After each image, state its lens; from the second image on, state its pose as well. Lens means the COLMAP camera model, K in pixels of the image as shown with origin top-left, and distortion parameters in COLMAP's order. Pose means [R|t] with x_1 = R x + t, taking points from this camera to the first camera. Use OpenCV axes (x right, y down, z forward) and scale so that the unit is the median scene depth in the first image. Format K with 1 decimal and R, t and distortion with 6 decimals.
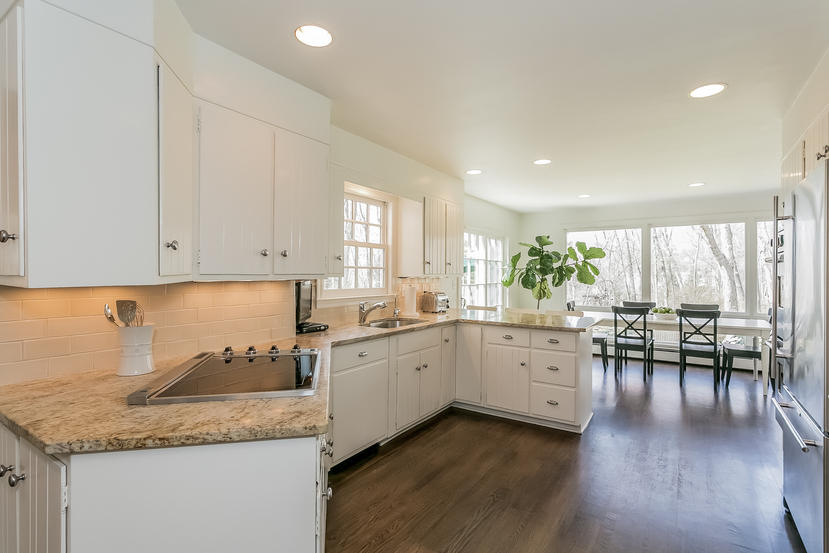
lens RADIAL K [[405.8, 0, 414.5], [0, 405.8, 276.5], [0, 0, 1]] dist [-0.000891, -0.000179]
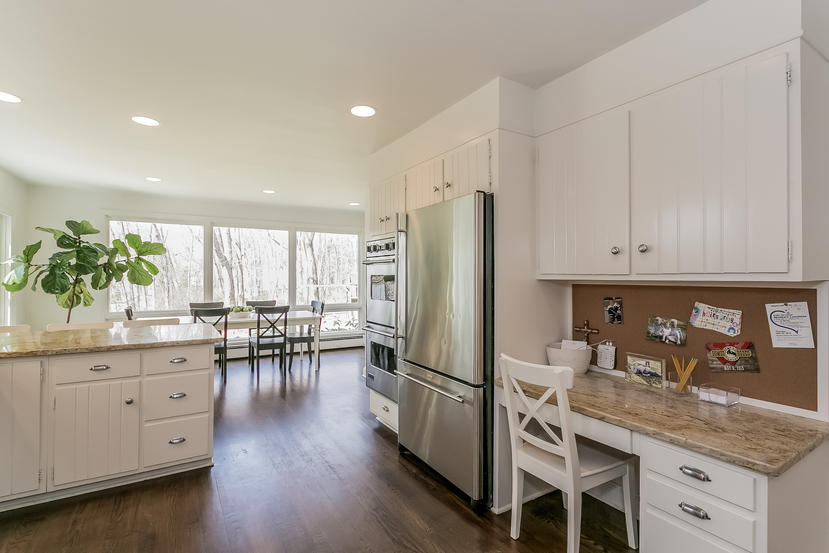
lens RADIAL K [[391.8, 0, 414.5], [0, 391.8, 276.5], [0, 0, 1]] dist [-0.001079, -0.000303]
pose [[0.416913, -0.005502, 0.908930, -0.081245], [0.004146, 0.999983, 0.004152, 0.000063], [-0.908937, 0.002037, 0.416929, 0.163153]]
